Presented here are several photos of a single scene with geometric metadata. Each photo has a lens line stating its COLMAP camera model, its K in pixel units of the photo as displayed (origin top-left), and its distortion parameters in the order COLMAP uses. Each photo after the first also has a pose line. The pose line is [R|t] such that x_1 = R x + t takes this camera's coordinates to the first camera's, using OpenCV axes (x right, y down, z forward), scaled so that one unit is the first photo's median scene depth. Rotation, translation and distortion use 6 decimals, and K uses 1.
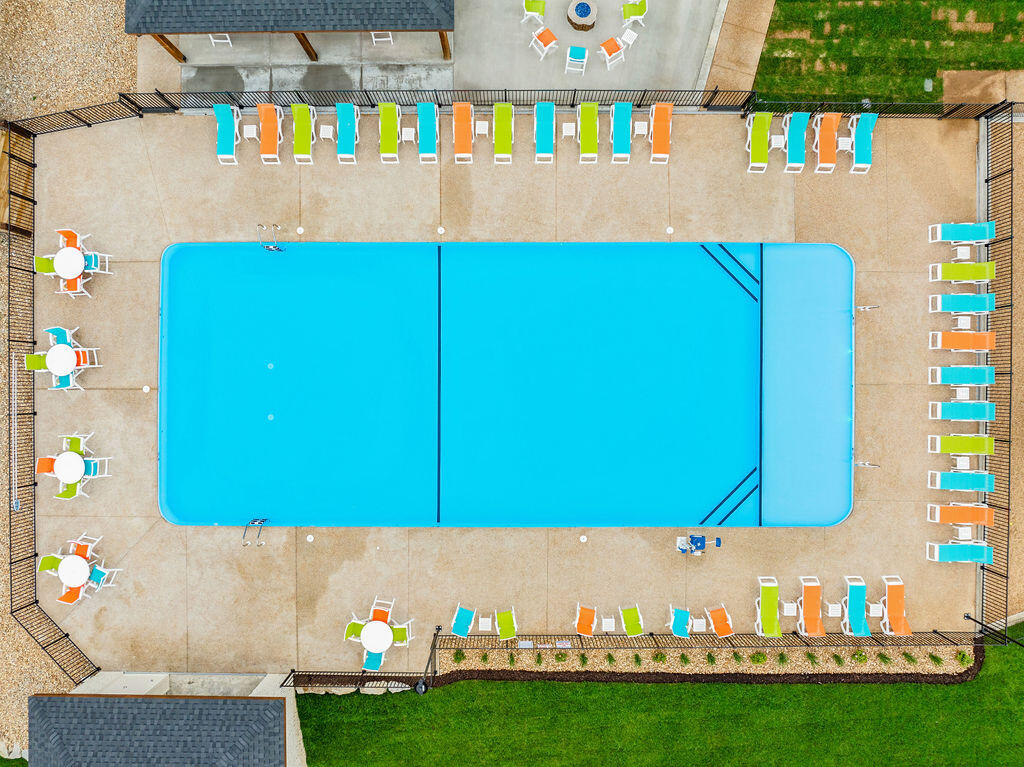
lens RADIAL K [[724.9, 0, 512.0], [0, 724.9, 383.5], [0, 0, 1]] dist [-0.038386, 0.002369]
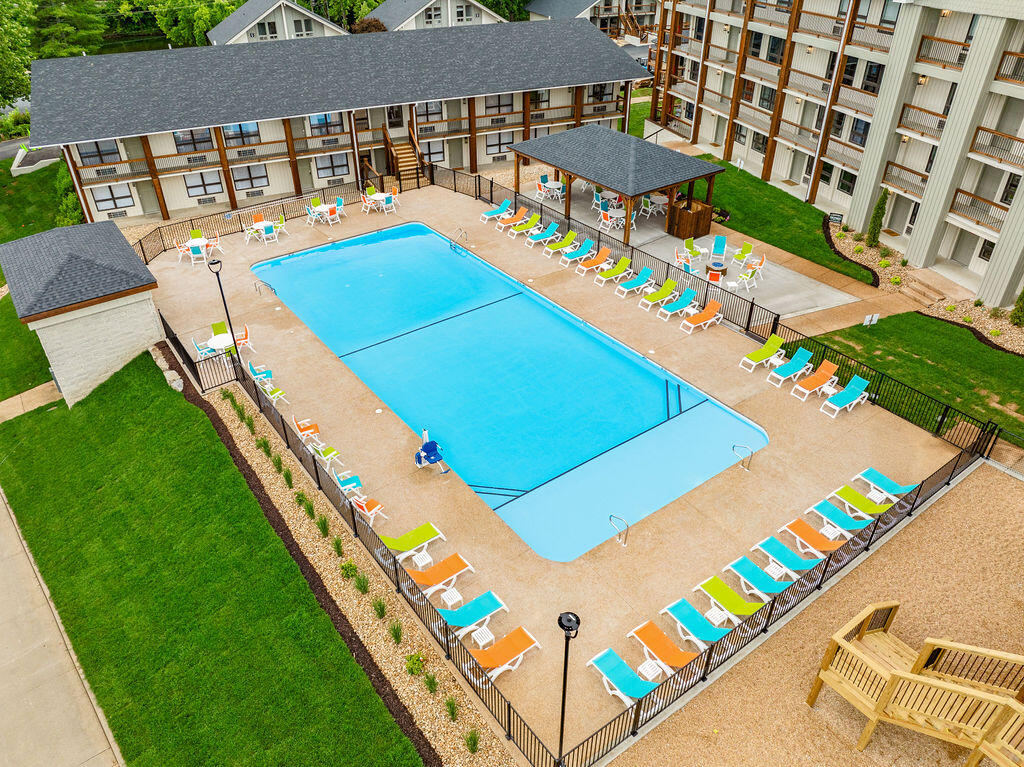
lens RADIAL K [[724.9, 0, 512.0], [0, 724.9, 383.5], [0, 0, 1]] dist [-0.038386, 0.002369]
pose [[0.595847, 0.456952, -0.660425, 0.874196], [-0.803073, 0.345475, -0.485511, 0.547624], [0.006306, 0.819660, 0.572816, 0.372753]]
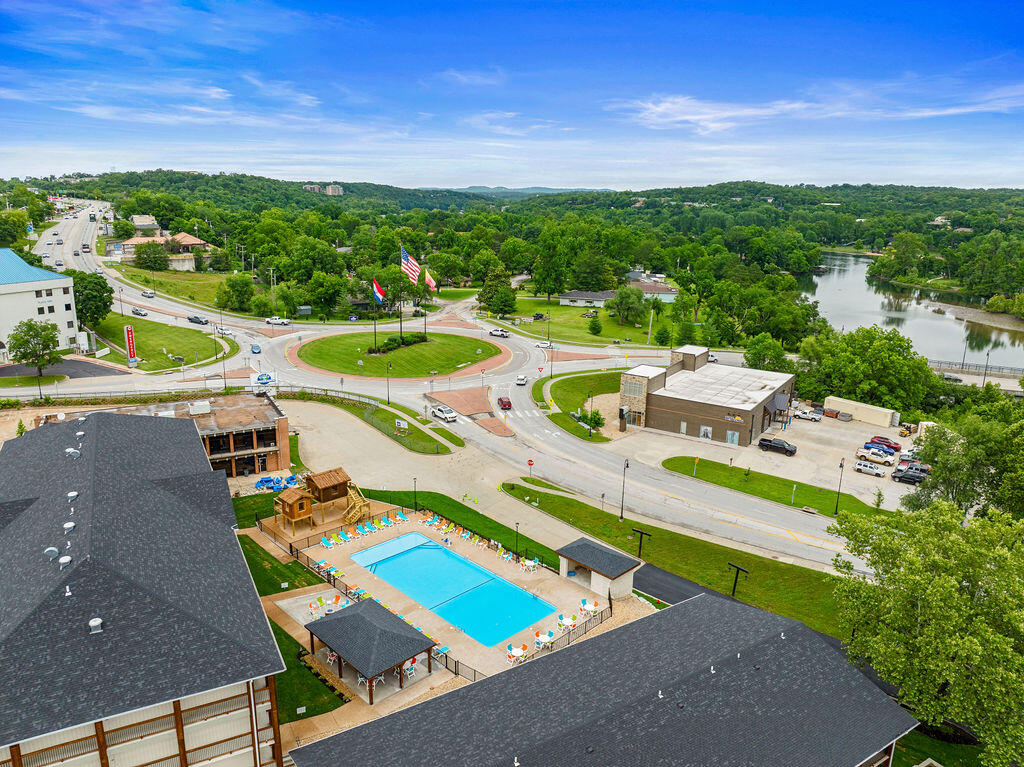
lens RADIAL K [[724.9, 0, 512.0], [0, 724.9, 383.5], [0, 0, 1]] dist [-0.038386, 0.002369]
pose [[-0.692996, -0.188063, 0.695980, -2.248536], [0.720807, -0.162140, 0.673904, -1.765245], [-0.013890, 0.968681, 0.247919, -0.624849]]
